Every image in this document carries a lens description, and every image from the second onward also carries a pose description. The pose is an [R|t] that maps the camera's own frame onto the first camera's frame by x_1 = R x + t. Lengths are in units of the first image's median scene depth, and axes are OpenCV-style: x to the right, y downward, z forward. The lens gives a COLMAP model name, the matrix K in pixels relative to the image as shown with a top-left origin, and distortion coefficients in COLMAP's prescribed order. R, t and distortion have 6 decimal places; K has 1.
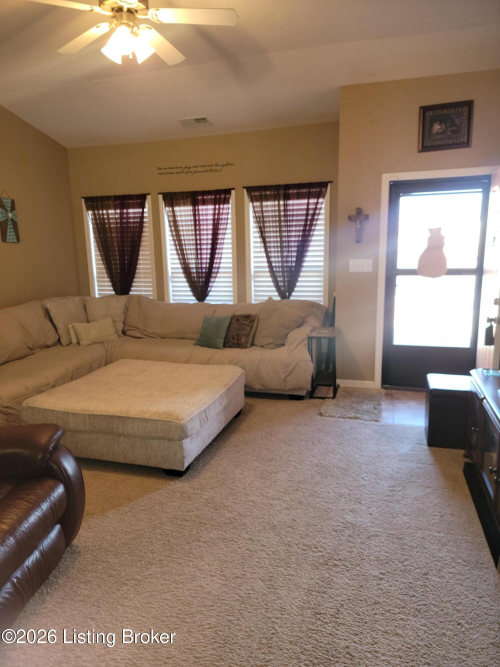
lens RADIAL K [[465.5, 0, 225.8], [0, 465.5, 343.7], [0, 0, 1]] dist [0.080006, -0.057298]
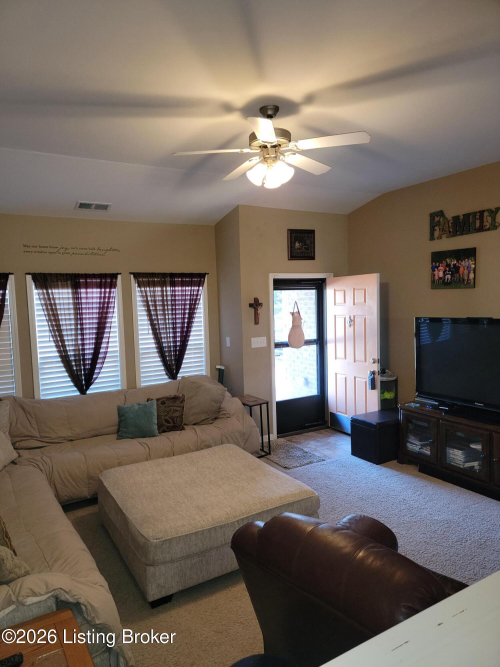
lens RADIAL K [[465.5, 0, 247.2], [0, 465.5, 339.1], [0, 0, 1]] dist [0.080006, -0.057298]
pose [[0.669799, -0.063765, 0.739799, -0.546853], [0.171699, 0.982605, -0.070760, -0.078083], [-0.722419, 0.174417, 0.669096, 0.167815]]
